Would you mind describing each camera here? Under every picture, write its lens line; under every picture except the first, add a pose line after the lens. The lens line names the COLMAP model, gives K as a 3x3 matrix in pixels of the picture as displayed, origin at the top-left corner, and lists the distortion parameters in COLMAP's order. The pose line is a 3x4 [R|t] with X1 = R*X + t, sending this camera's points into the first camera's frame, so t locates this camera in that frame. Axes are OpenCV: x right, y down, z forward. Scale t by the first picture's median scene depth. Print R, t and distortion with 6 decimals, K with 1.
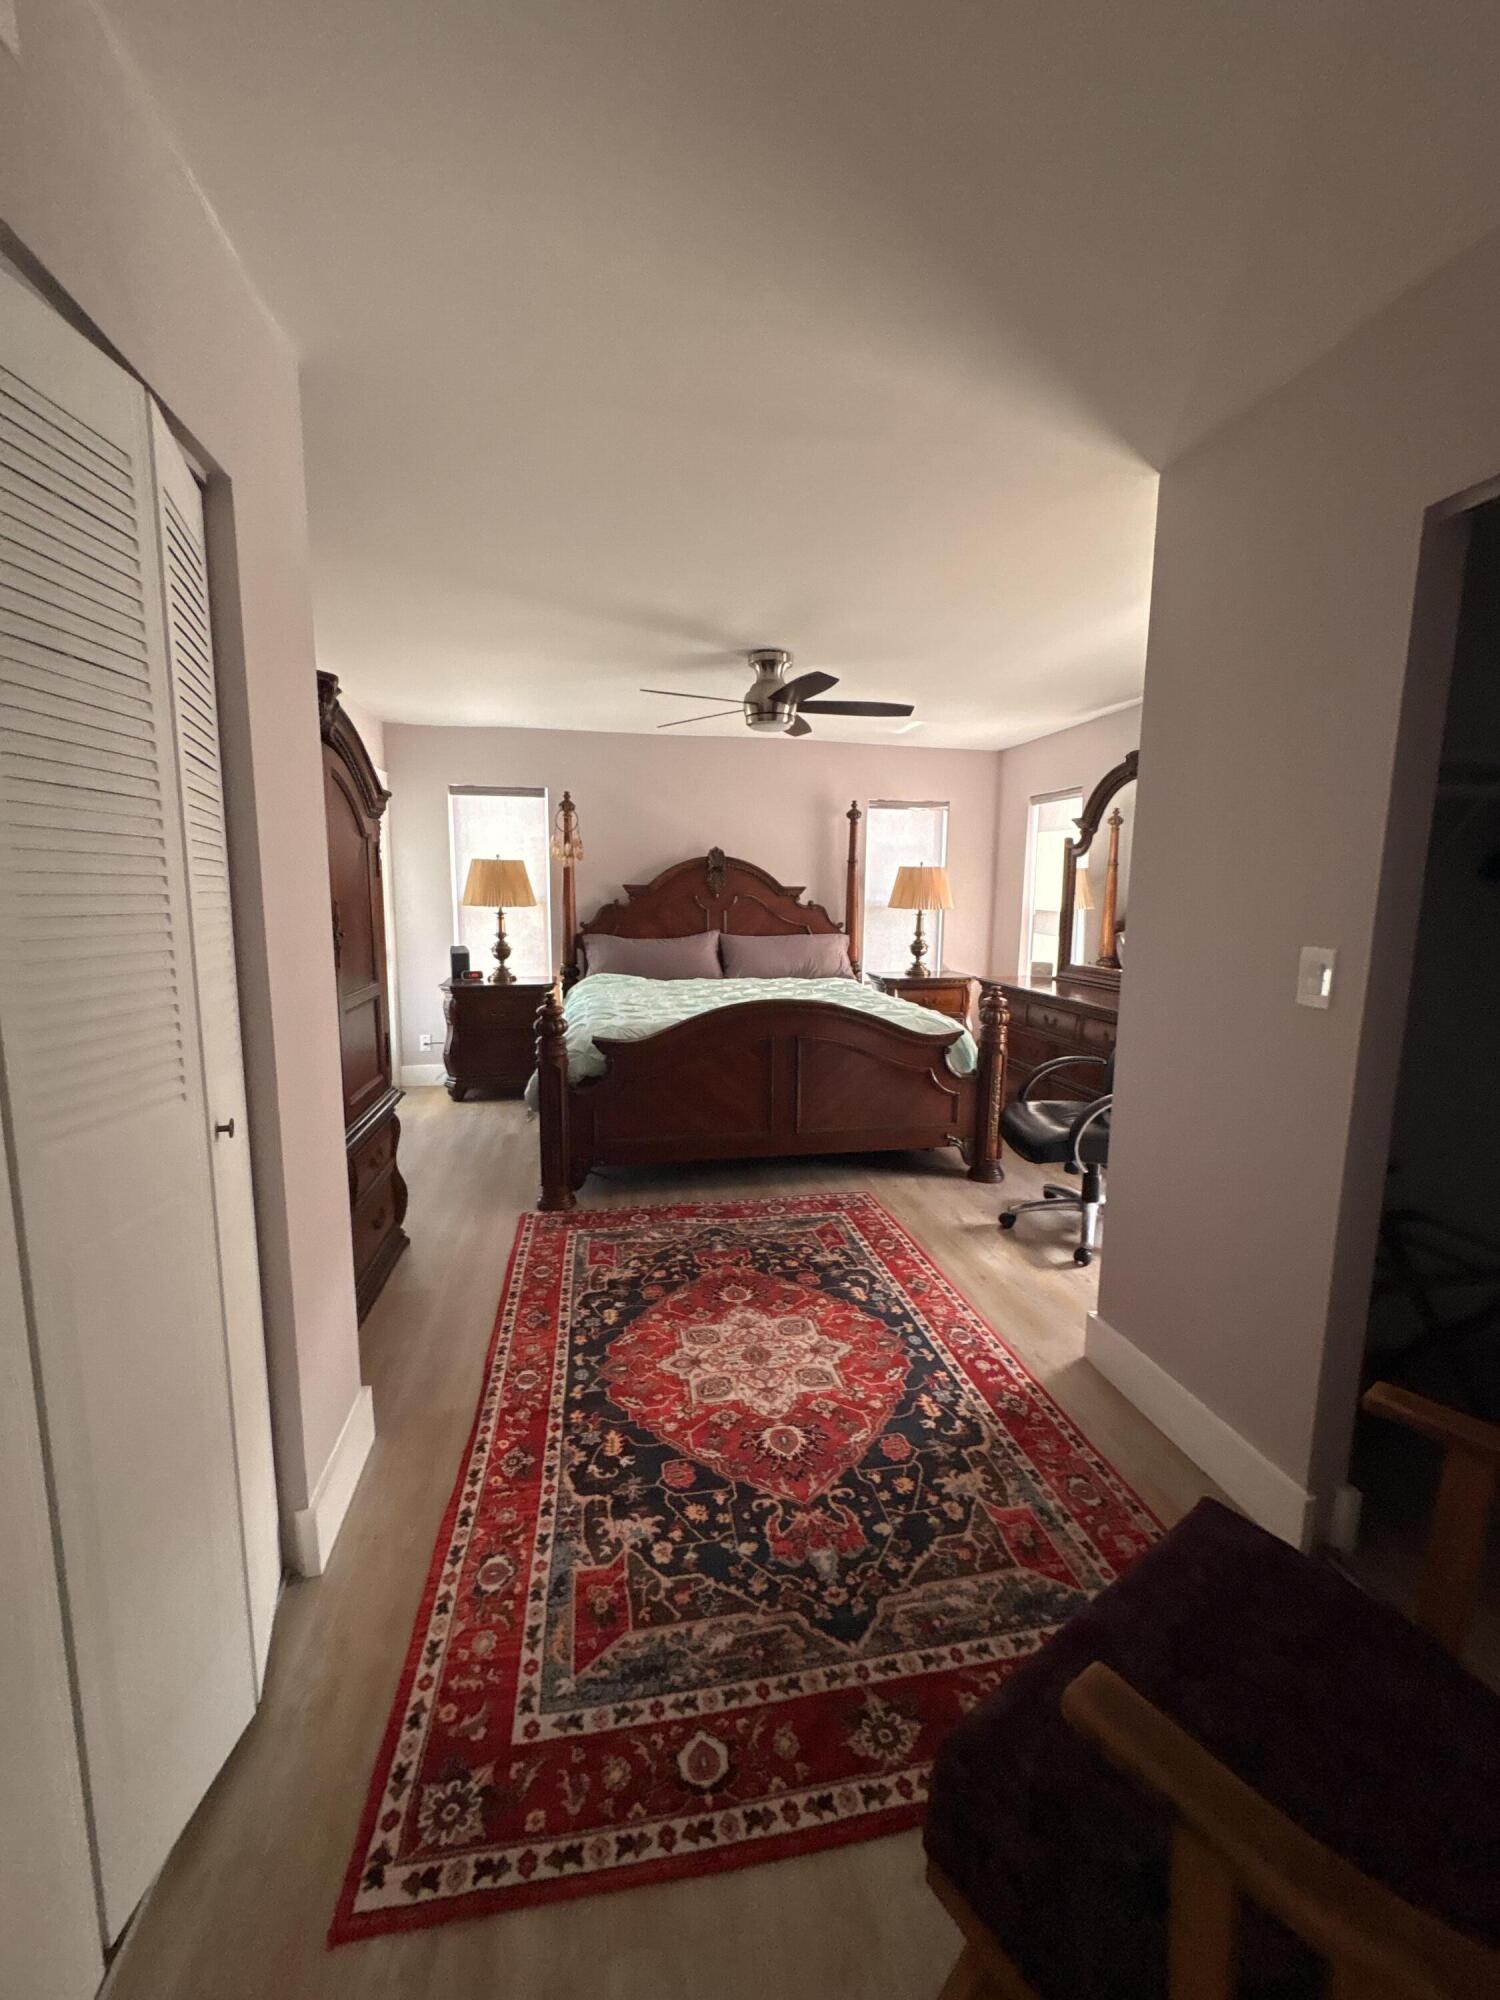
lens RADIAL K [[797.6, 0, 750.0], [0, 797.6, 1000.0], [0, 0, 1]] dist [-0.002088, 0.000555]
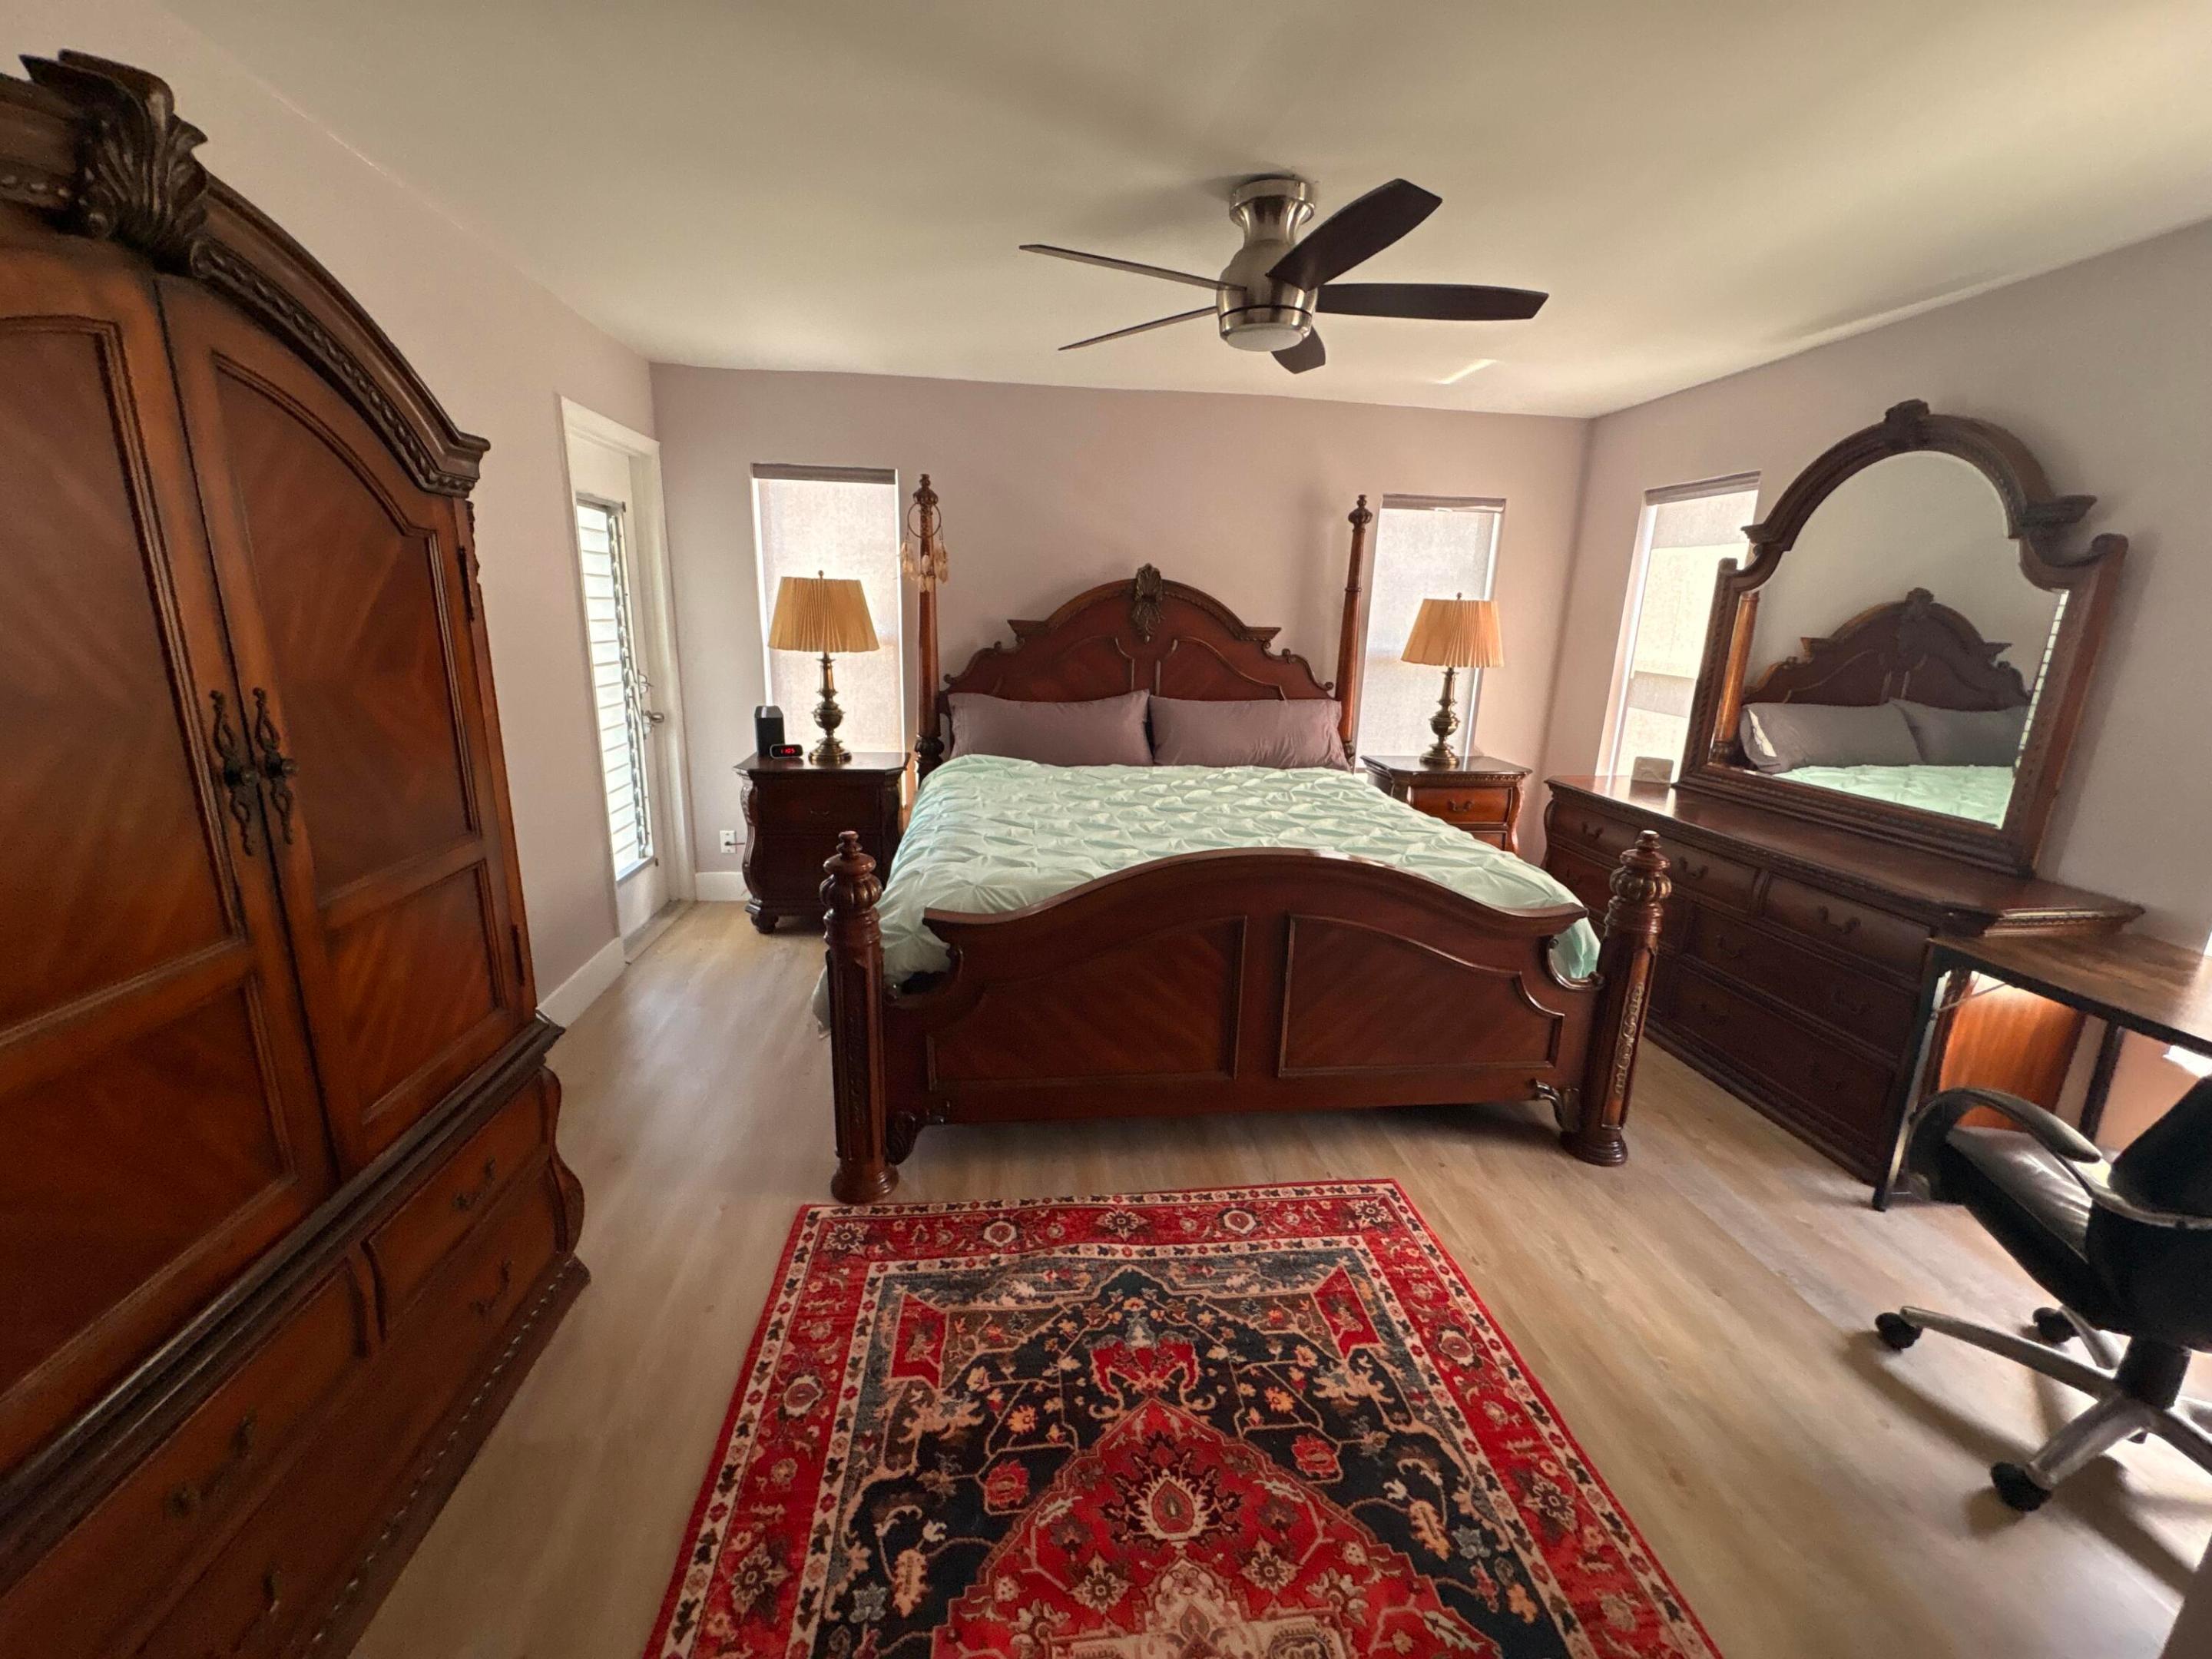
lens RADIAL K [[882.2, 0, 1109.0], [0, 882.2, 827.0], [0, 0, 1]] dist [-0.002088, 0.000555]
pose [[0.997013, 0.036417, -0.068110, -0.021659], [-0.029202, 0.994141, 0.104075, -0.063085], [0.071501, -0.101775, 0.992235, 0.312312]]
